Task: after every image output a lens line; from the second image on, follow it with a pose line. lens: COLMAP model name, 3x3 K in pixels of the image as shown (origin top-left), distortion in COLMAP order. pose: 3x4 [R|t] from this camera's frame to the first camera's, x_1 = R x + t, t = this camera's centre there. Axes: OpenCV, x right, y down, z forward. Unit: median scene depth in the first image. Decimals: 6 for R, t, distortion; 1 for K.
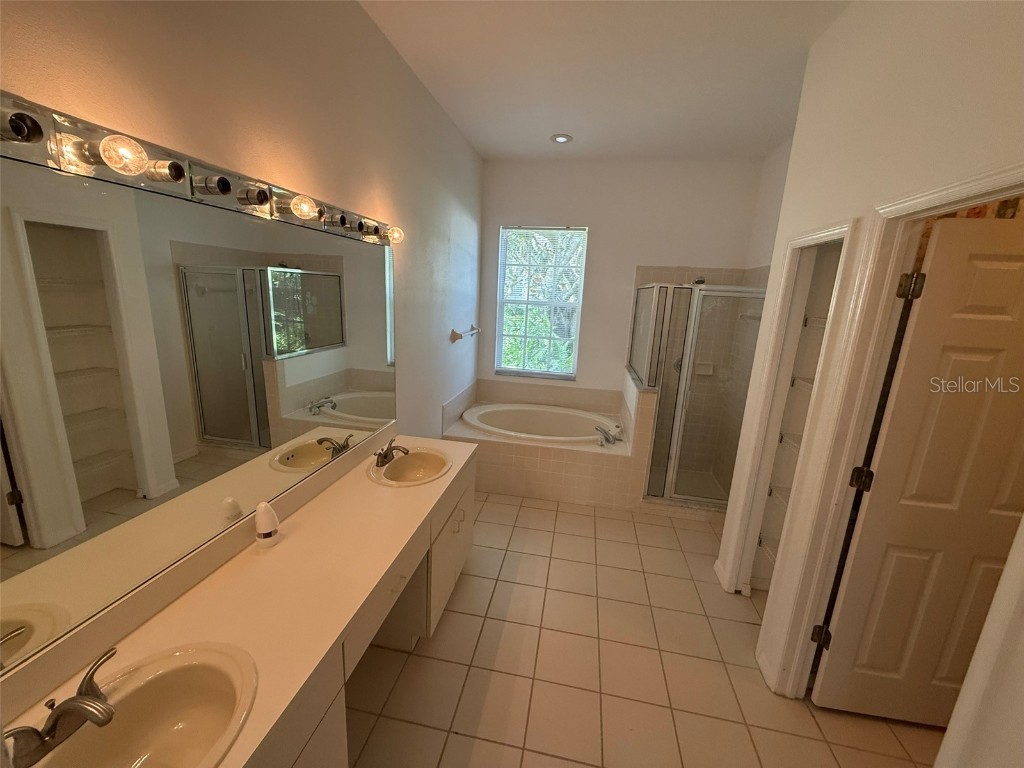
lens RADIAL K [[410.2, 0, 512.3], [0, 410.2, 384.2], [0, 0, 1]] dist [-0.004567, -0.000127]
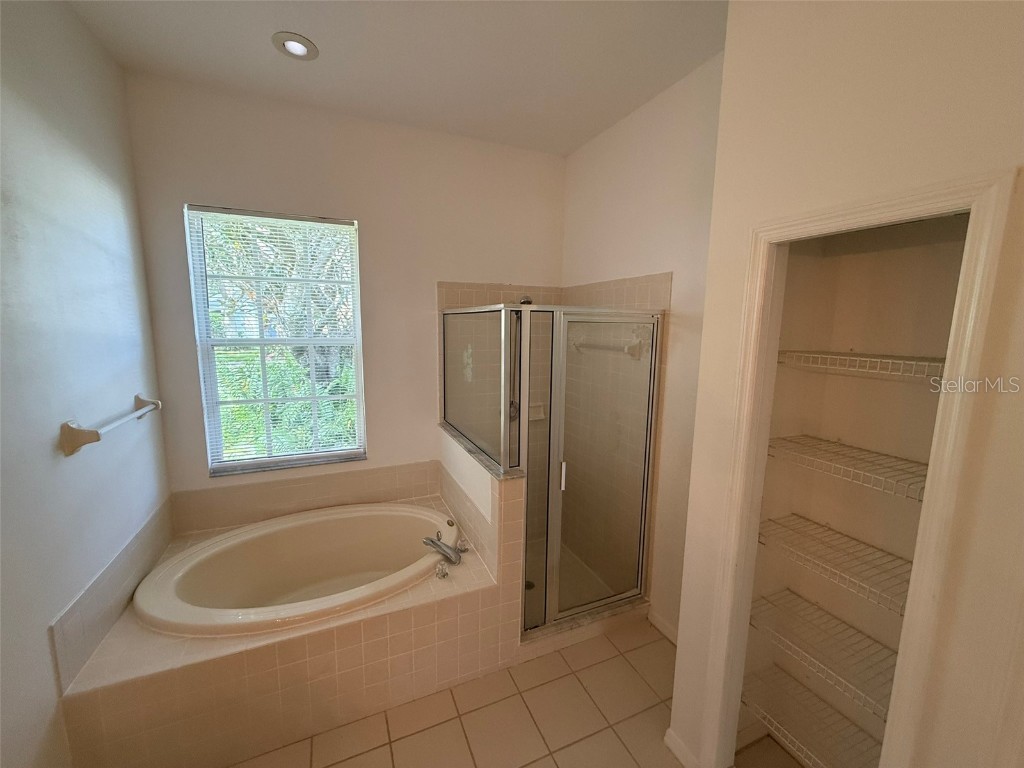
lens RADIAL K [[410.2, 0, 512.0], [0, 410.2, 382.7], [0, 0, 1]] dist [-0.004567, -0.000127]
pose [[0.826777, -0.116538, 0.550326, 0.005178], [0.150584, 0.988453, -0.016912, -0.091381], [-0.542000, 0.096853, 0.834779, 0.380454]]
